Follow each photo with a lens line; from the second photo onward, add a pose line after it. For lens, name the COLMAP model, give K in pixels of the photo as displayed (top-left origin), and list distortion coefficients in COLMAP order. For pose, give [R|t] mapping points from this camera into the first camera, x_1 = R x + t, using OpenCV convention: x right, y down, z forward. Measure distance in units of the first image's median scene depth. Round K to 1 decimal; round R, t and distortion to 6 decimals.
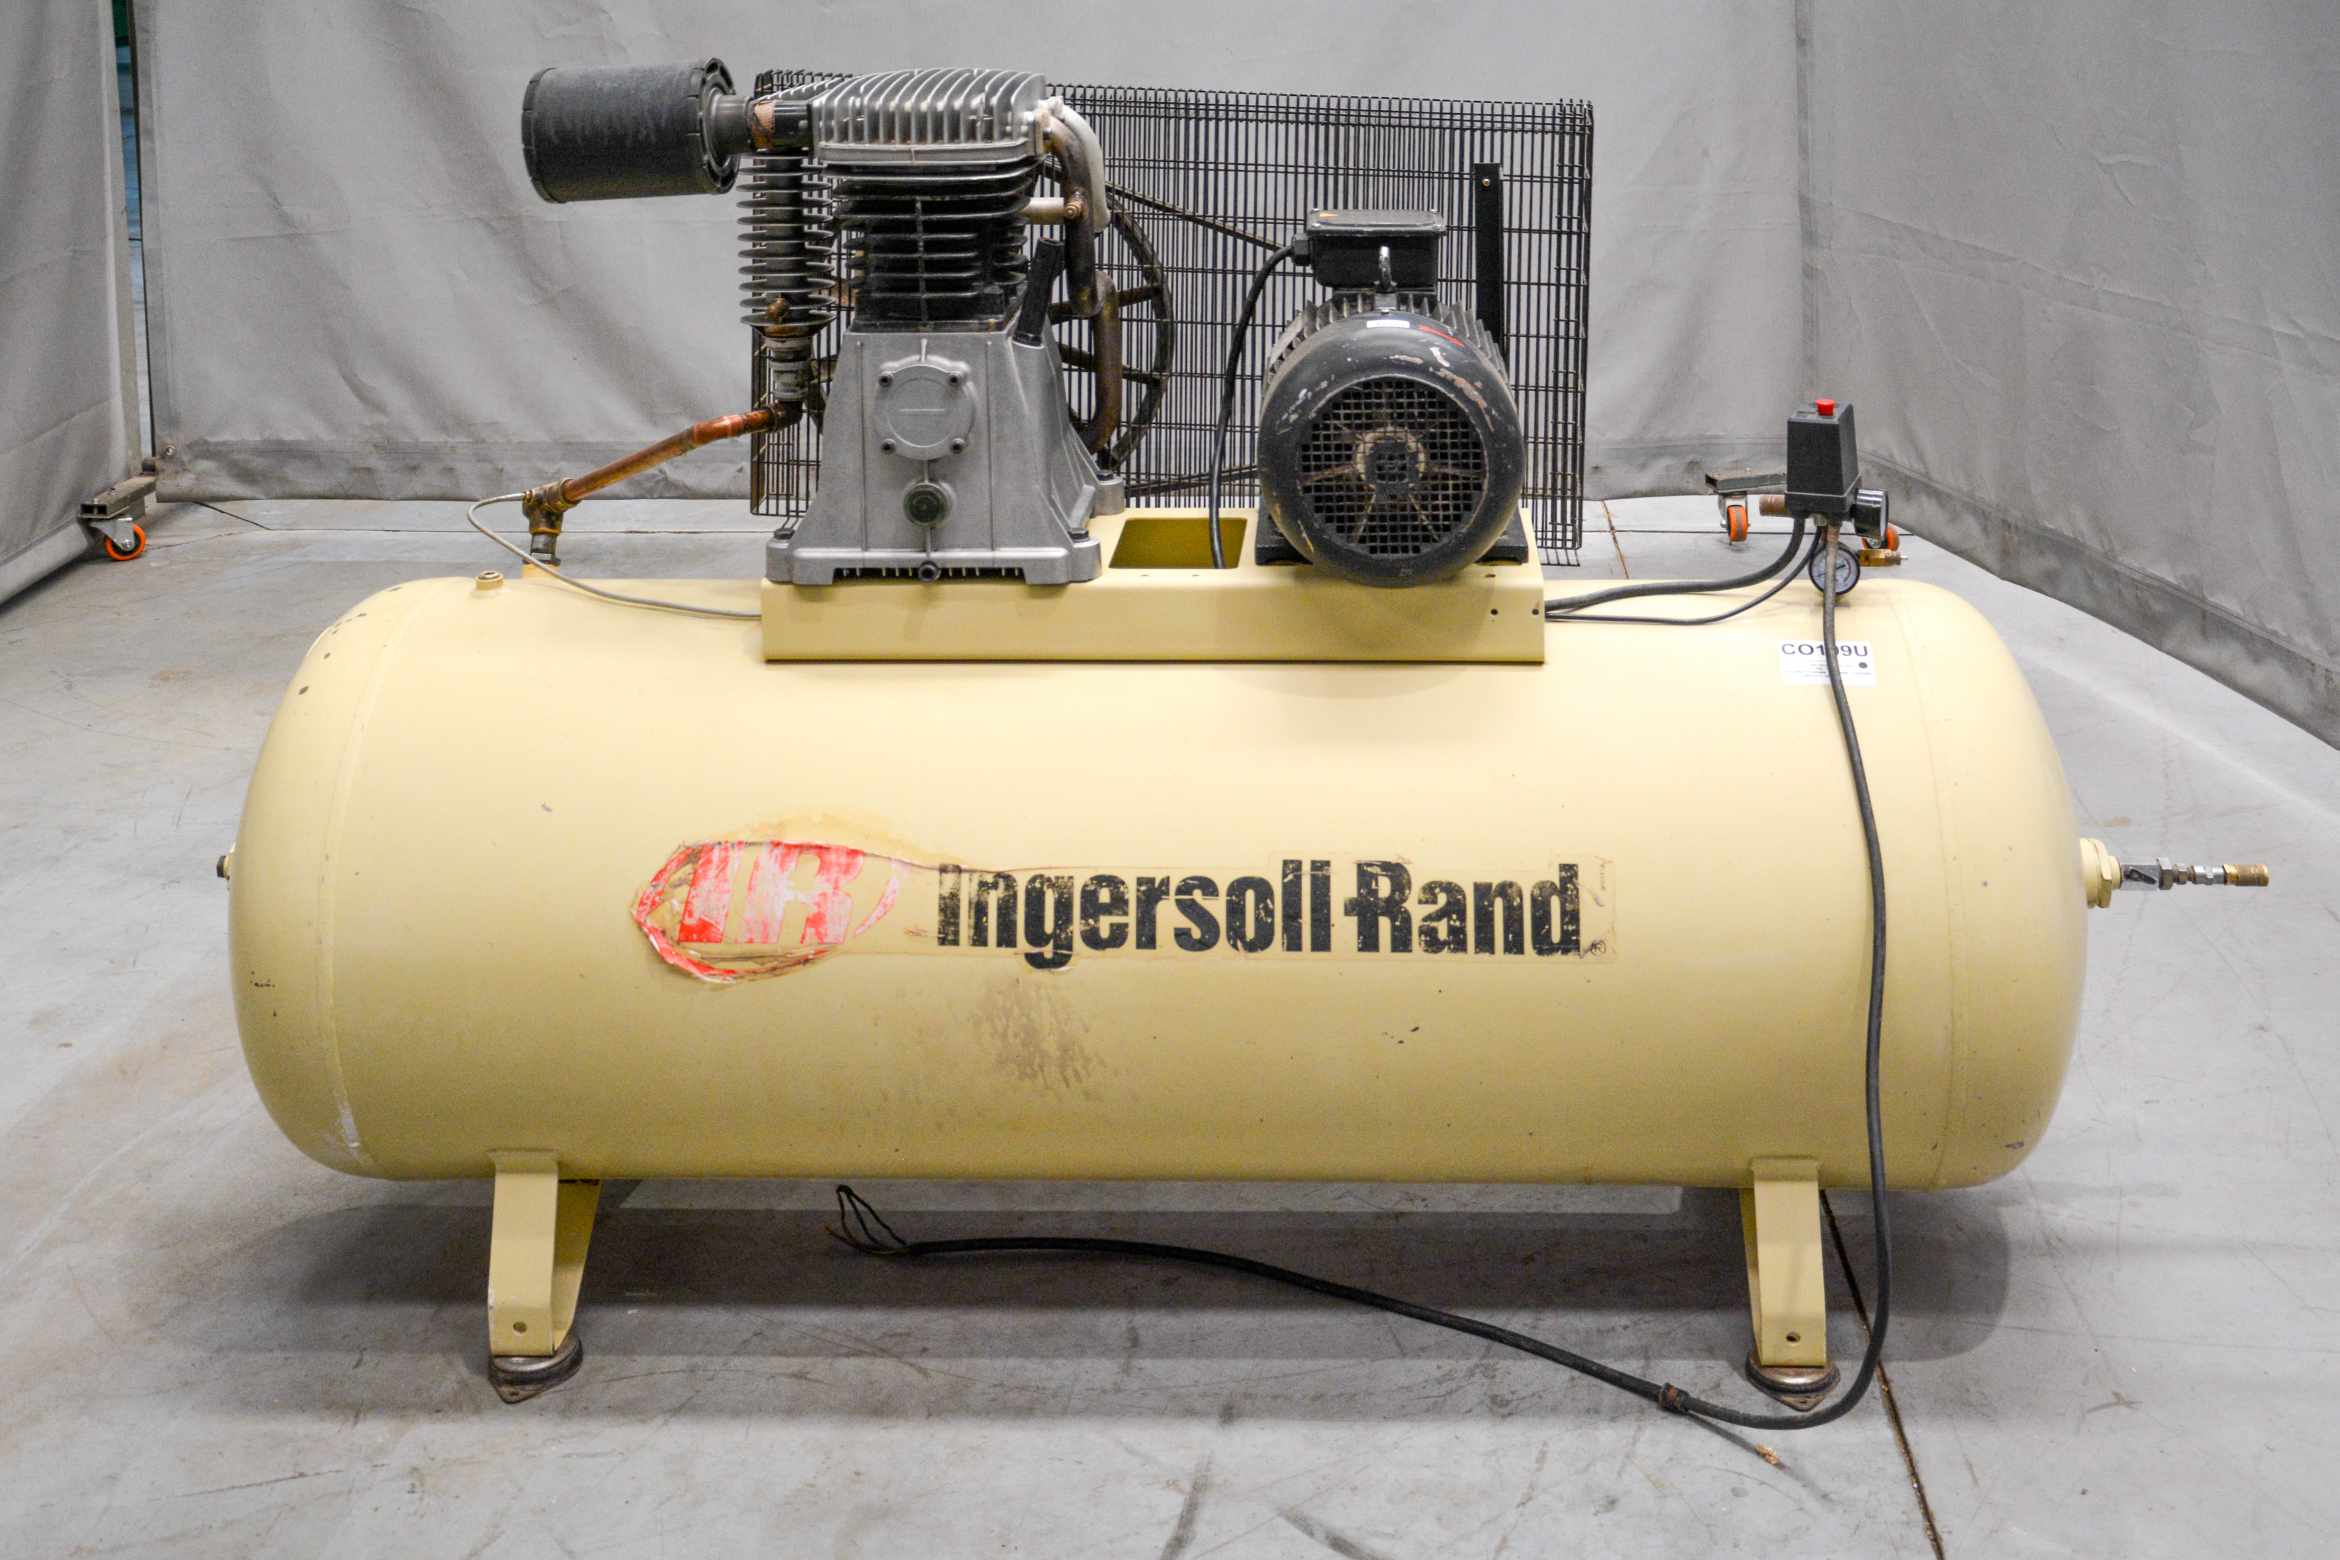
lens RADIAL K [[2519.5, 0, 1170.0], [0, 2519.5, 780.0], [0, 0, 1]] dist [0.001340, 0.002190]
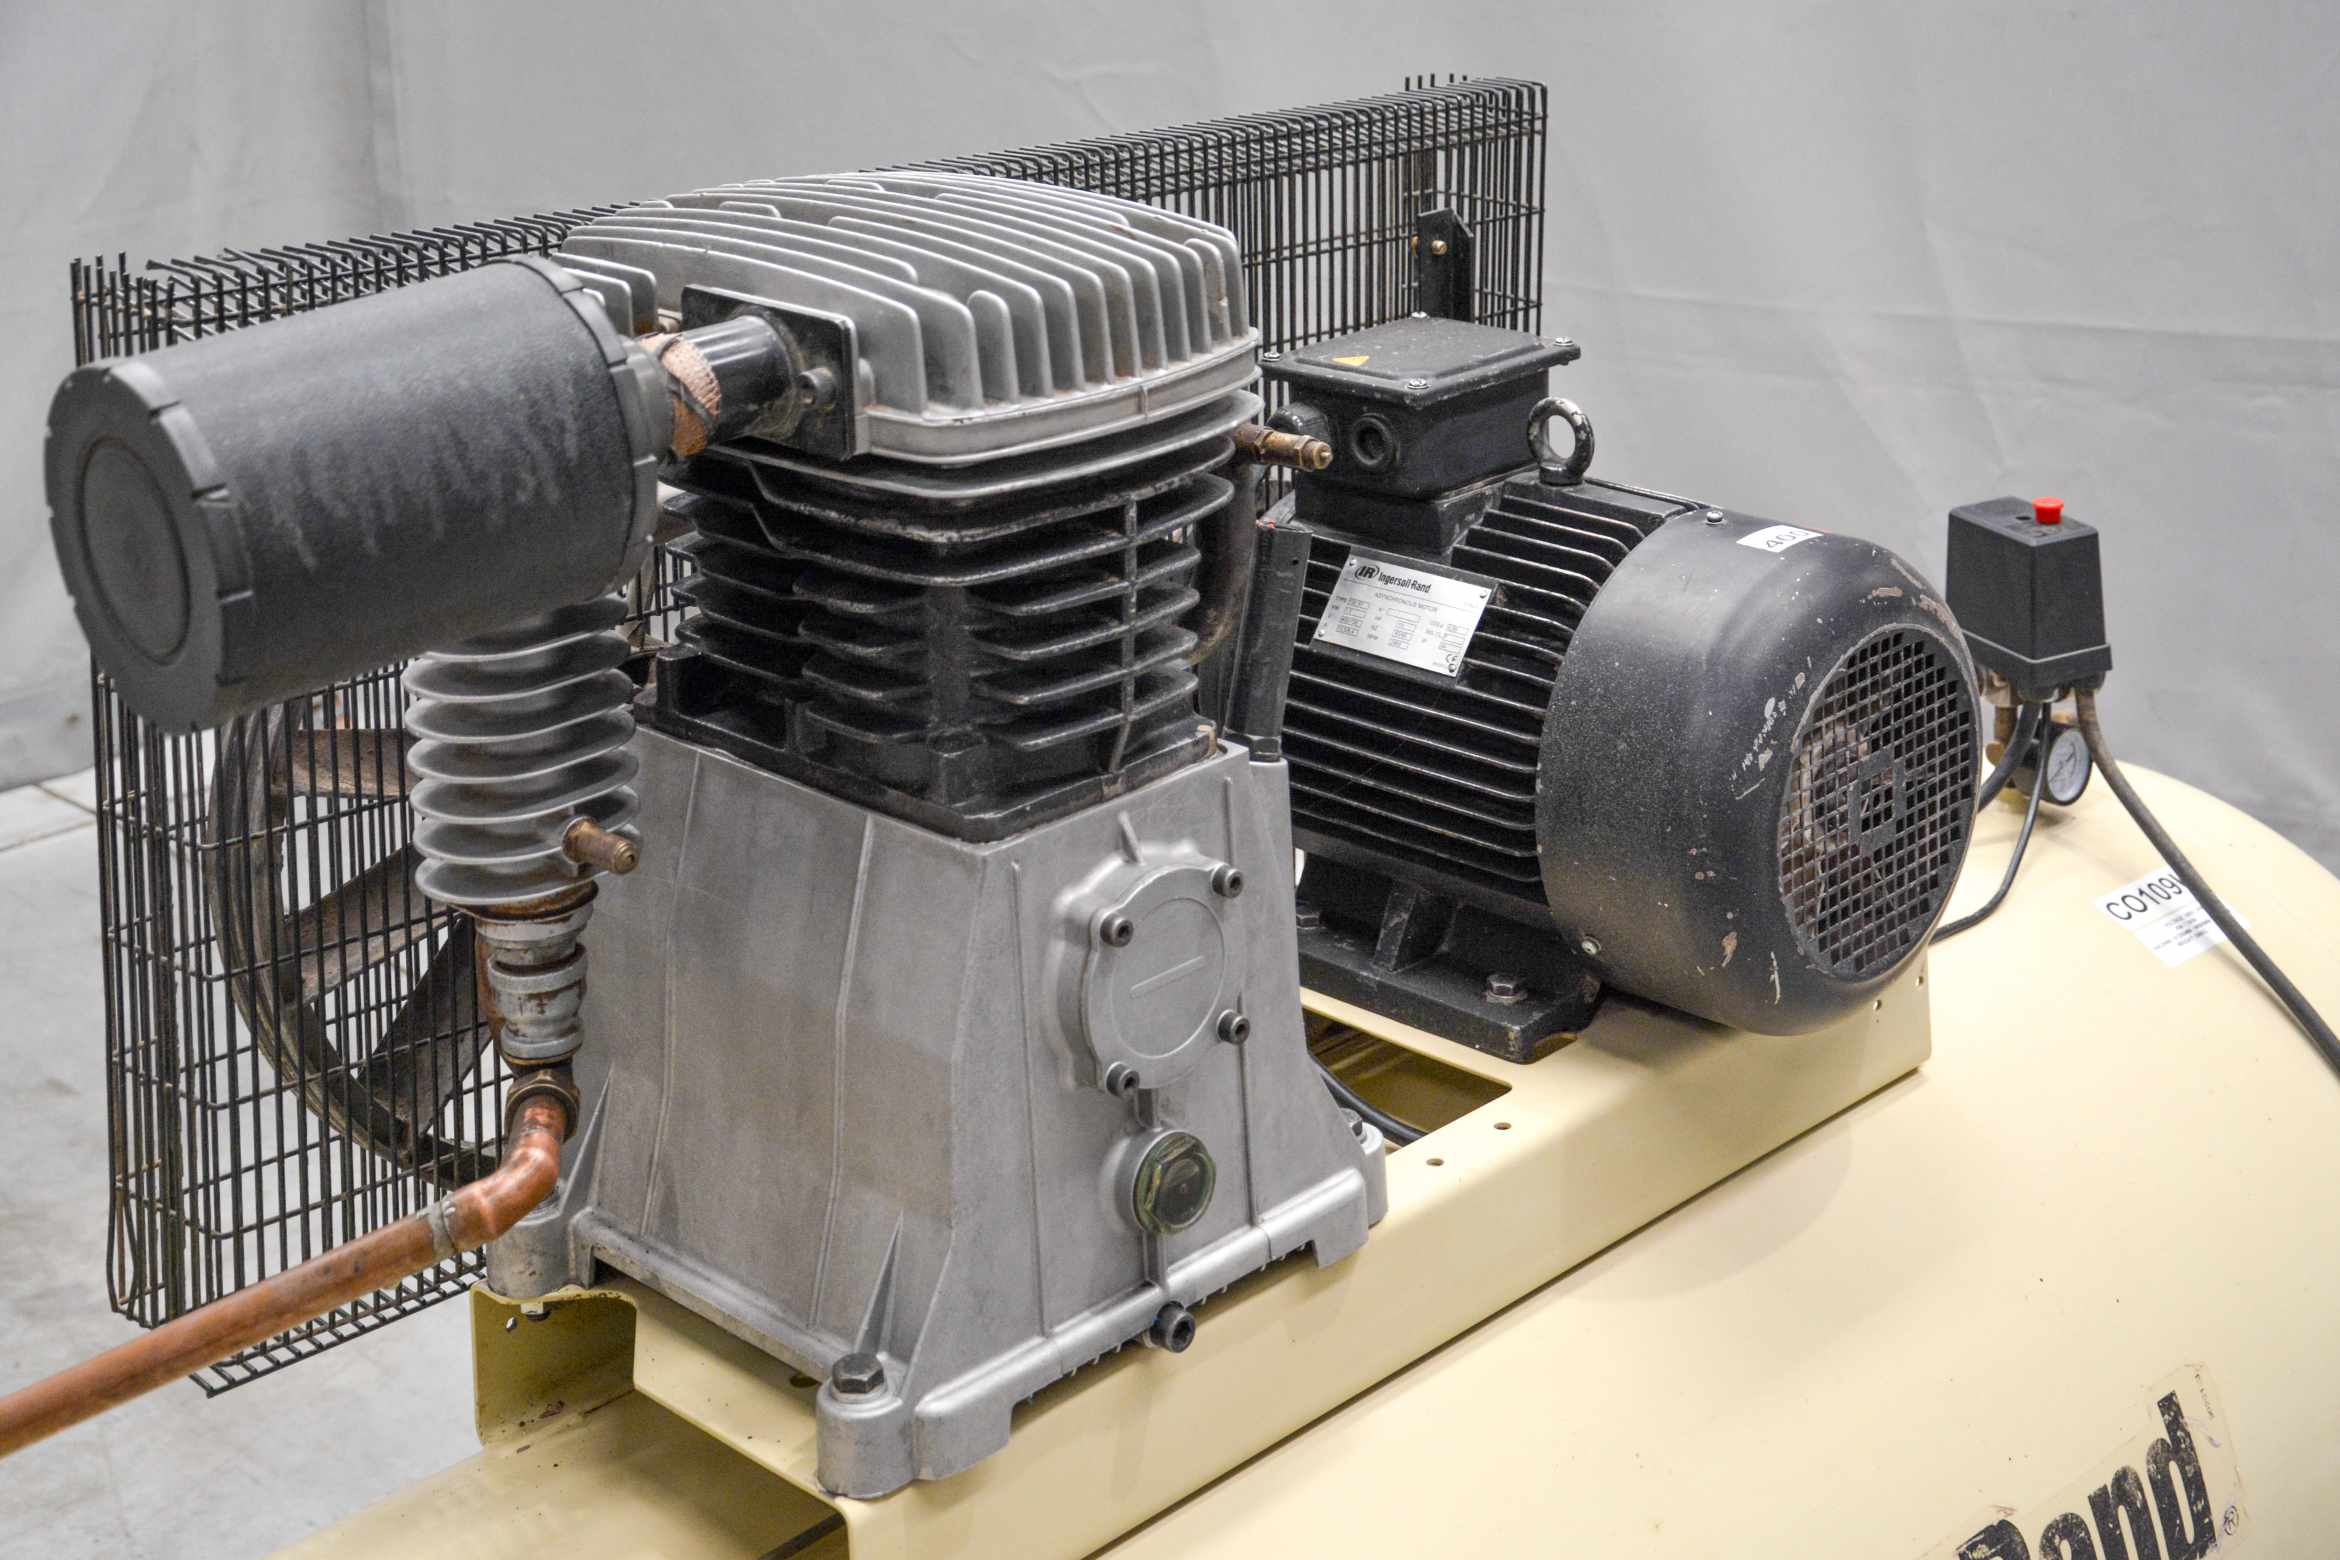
lens RADIAL K [[3448.4, 0, 1170.0], [0, 3448.4, 780.0], [0, 0, 1]] dist [0.209449, 0.048844]
pose [[0.679692, -0.268291, 0.682670, -0.482383], [0.295945, 0.951896, 0.079444, -0.221501], [-0.671145, 0.148036, 0.726395, 0.564050]]
